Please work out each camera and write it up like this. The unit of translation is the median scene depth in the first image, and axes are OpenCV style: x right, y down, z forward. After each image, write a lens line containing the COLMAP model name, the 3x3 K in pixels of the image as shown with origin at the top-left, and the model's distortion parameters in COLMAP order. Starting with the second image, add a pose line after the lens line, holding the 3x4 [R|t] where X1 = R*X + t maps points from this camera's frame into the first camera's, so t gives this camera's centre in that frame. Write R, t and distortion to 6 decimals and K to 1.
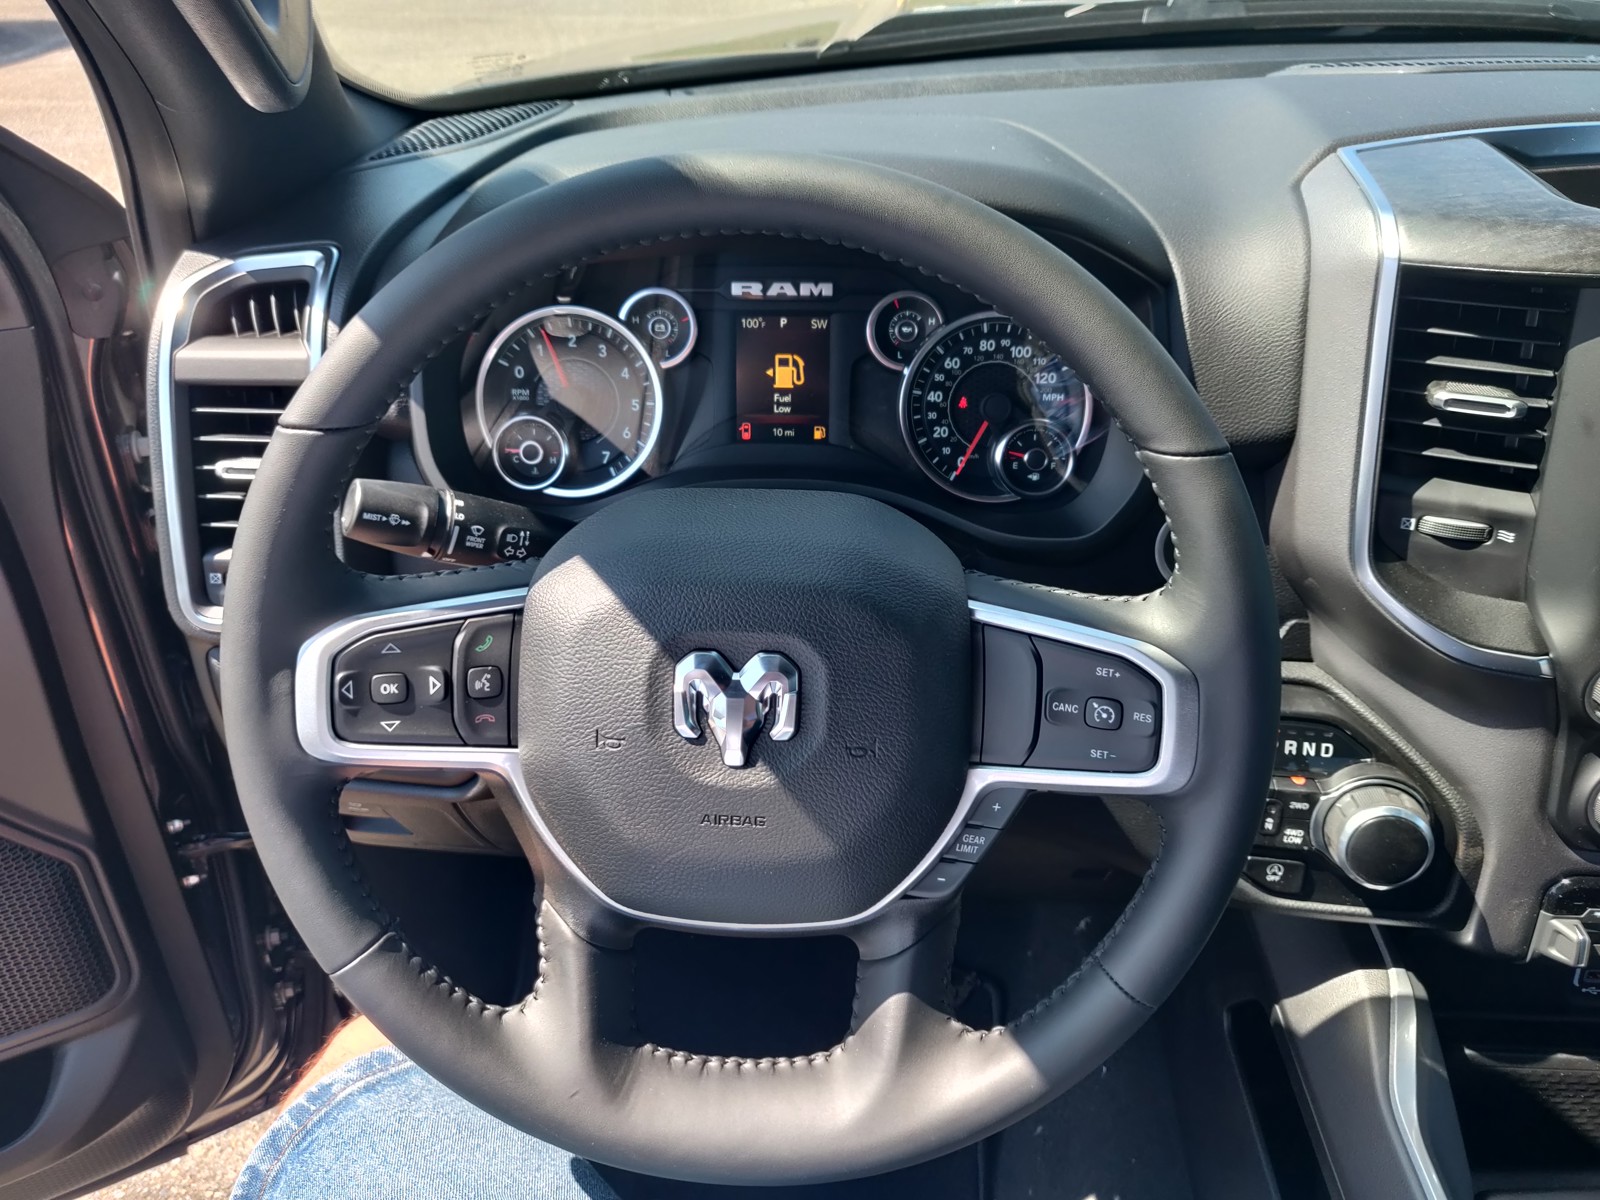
lens RADIAL K [[1197.9, 0, 791.7], [0, 1197.9, 604.3], [0, 0, 1]] dist [-0.038866, 0.043881]
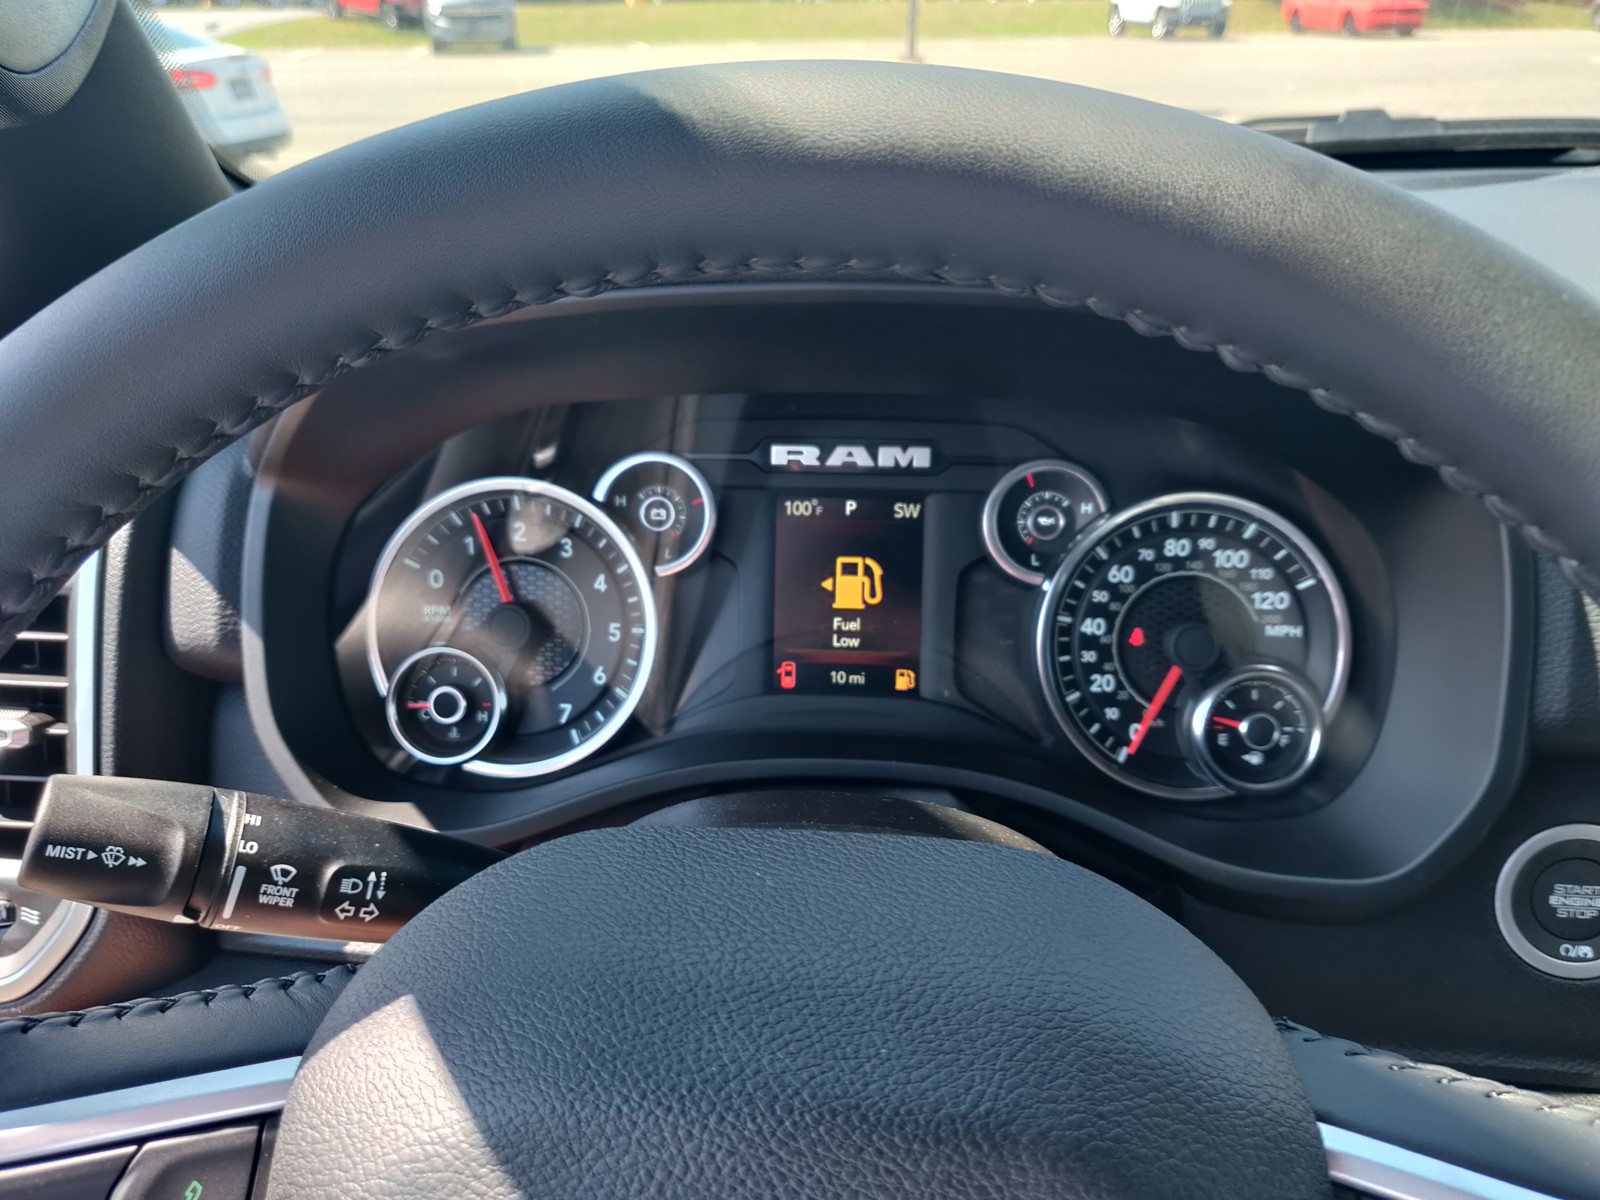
lens RADIAL K [[1197.9, 0, 797.0], [0, 1197.9, 606.0], [0, 0, 1]] dist [-0.038866, 0.043881]
pose [[0.999620, 0.014725, -0.023317, -0.020034], [-0.018397, 0.985949, -0.166029, -0.077951], [0.020545, 0.166395, 0.985845, 0.380212]]
